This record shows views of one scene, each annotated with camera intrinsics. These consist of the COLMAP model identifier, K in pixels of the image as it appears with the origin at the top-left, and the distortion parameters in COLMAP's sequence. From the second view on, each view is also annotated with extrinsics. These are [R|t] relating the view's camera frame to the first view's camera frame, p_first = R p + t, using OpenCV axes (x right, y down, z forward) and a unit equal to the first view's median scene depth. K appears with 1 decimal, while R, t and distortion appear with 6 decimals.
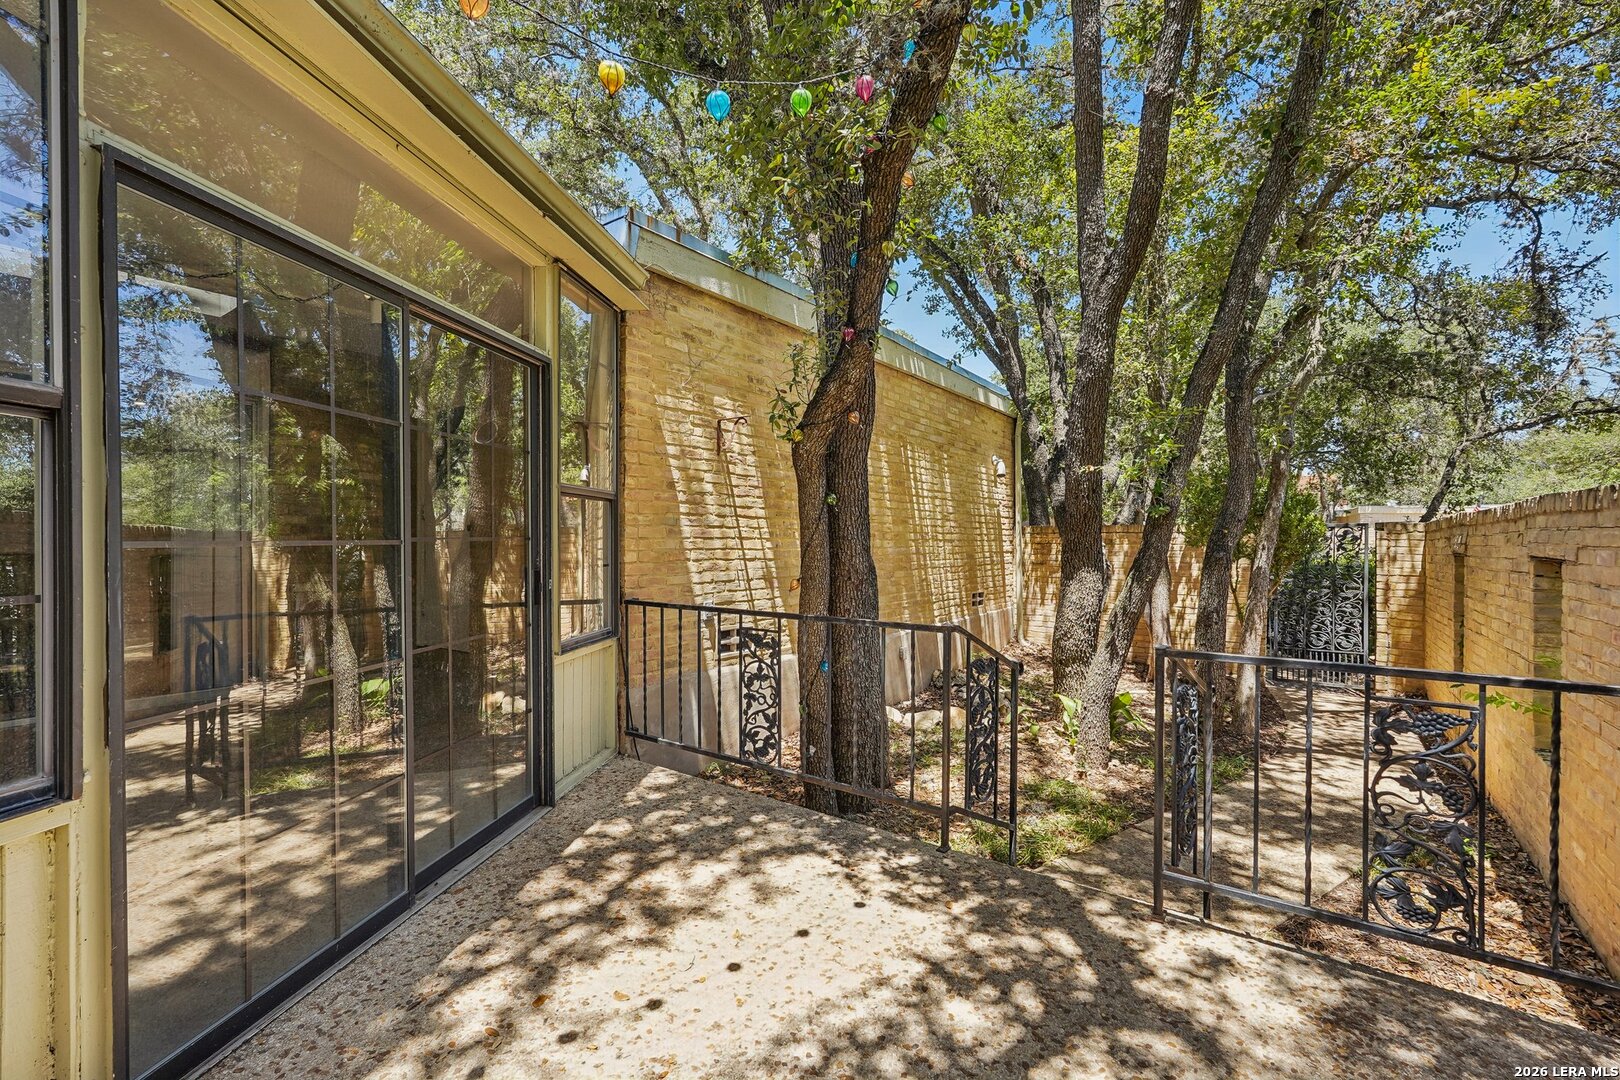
lens RADIAL K [[708.9, 0, 816.3], [0, 708.9, 539.2], [0, 0, 1]] dist [0.000237, 0.001811]
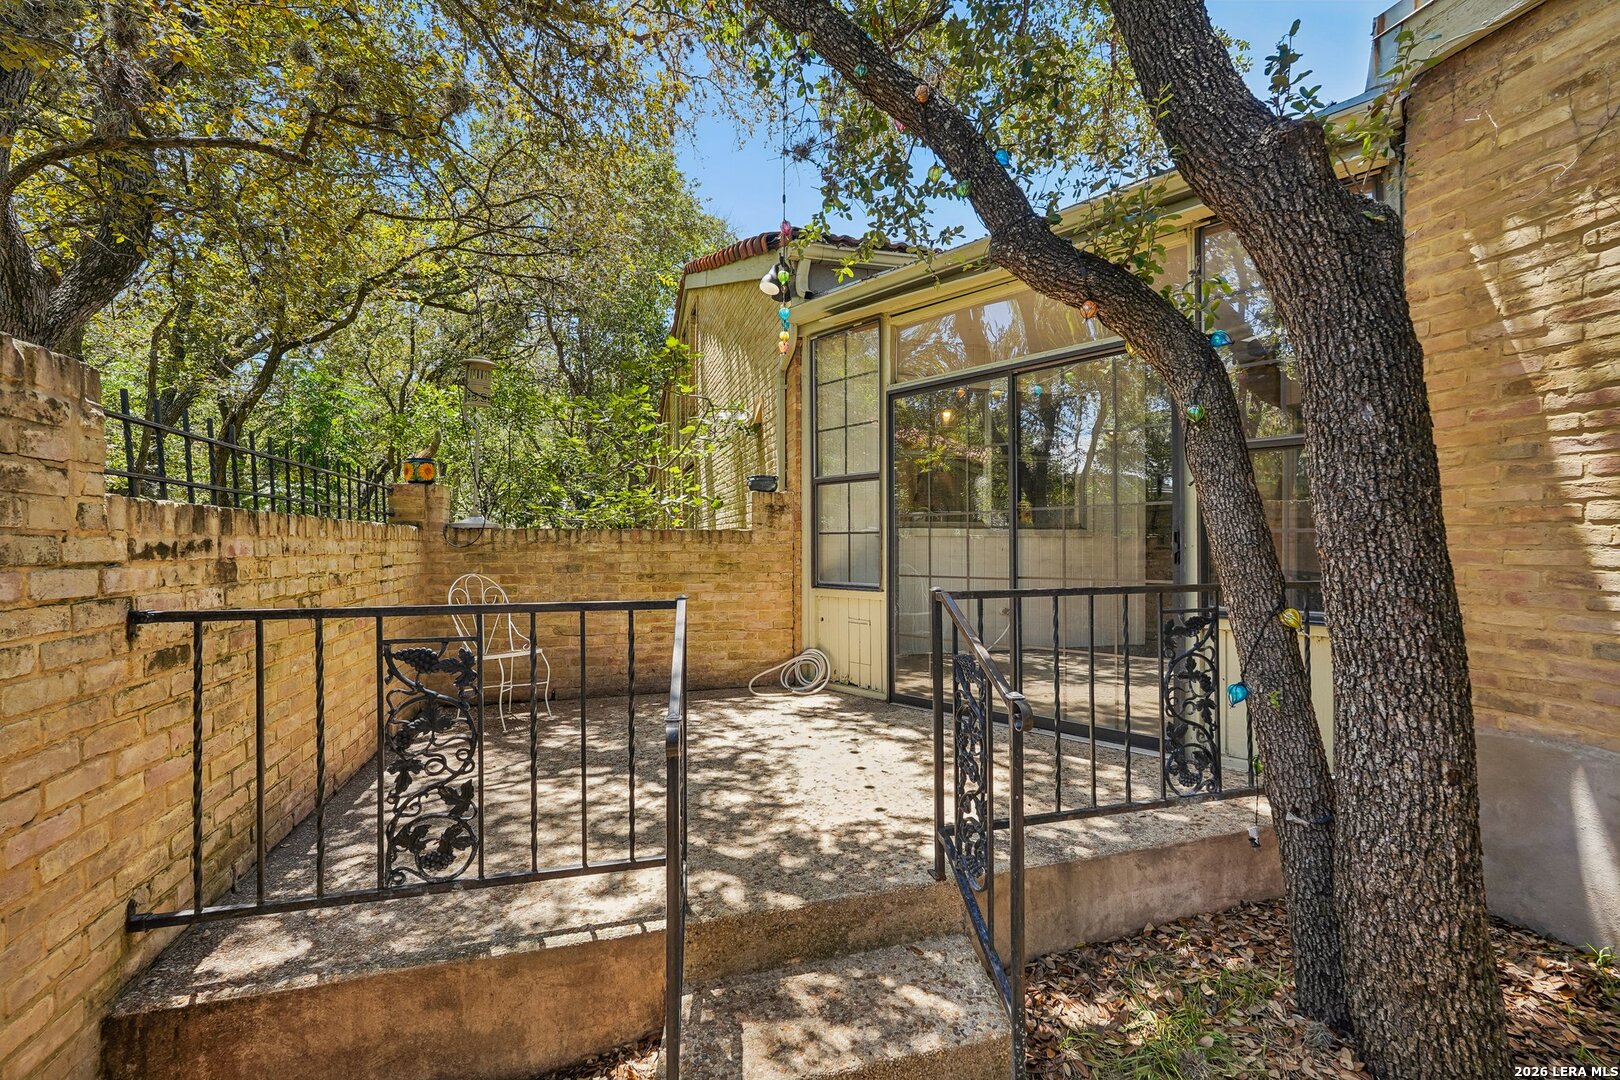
lens RADIAL K [[708.9, 0, 813.5], [0, 708.9, 543.6], [0, 0, 1]] dist [0.000237, 0.001811]
pose [[-0.616493, -0.014766, -0.787222, 1.004033], [-0.007868, 0.999890, -0.012594, 0.103534], [0.787321, -0.001571, -0.616541, 1.581751]]
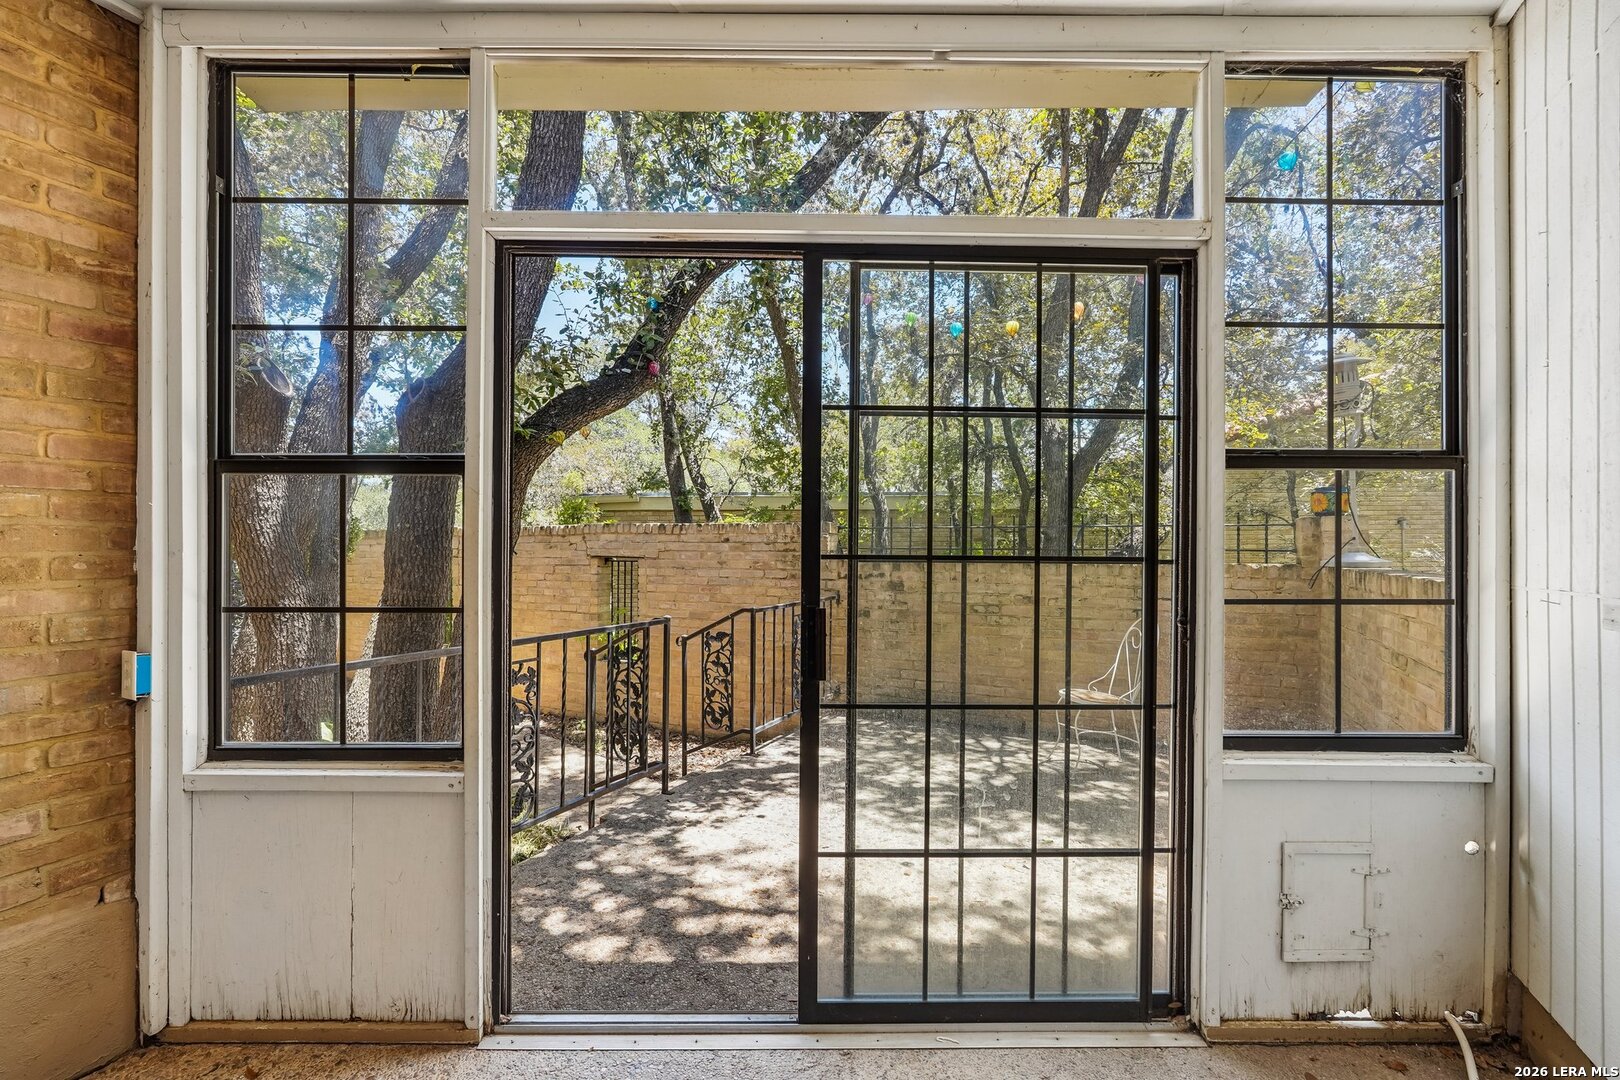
lens RADIAL K [[708.9, 0, 802.2], [0, 708.9, 538.8], [0, 0, 1]] dist [0.000237, 0.001811]
pose [[-0.138481, -0.004220, 0.990356, -1.240773], [-0.000466, 0.999991, 0.004196, -0.015417], [-0.990365, 0.000120, -0.138482, 1.084207]]
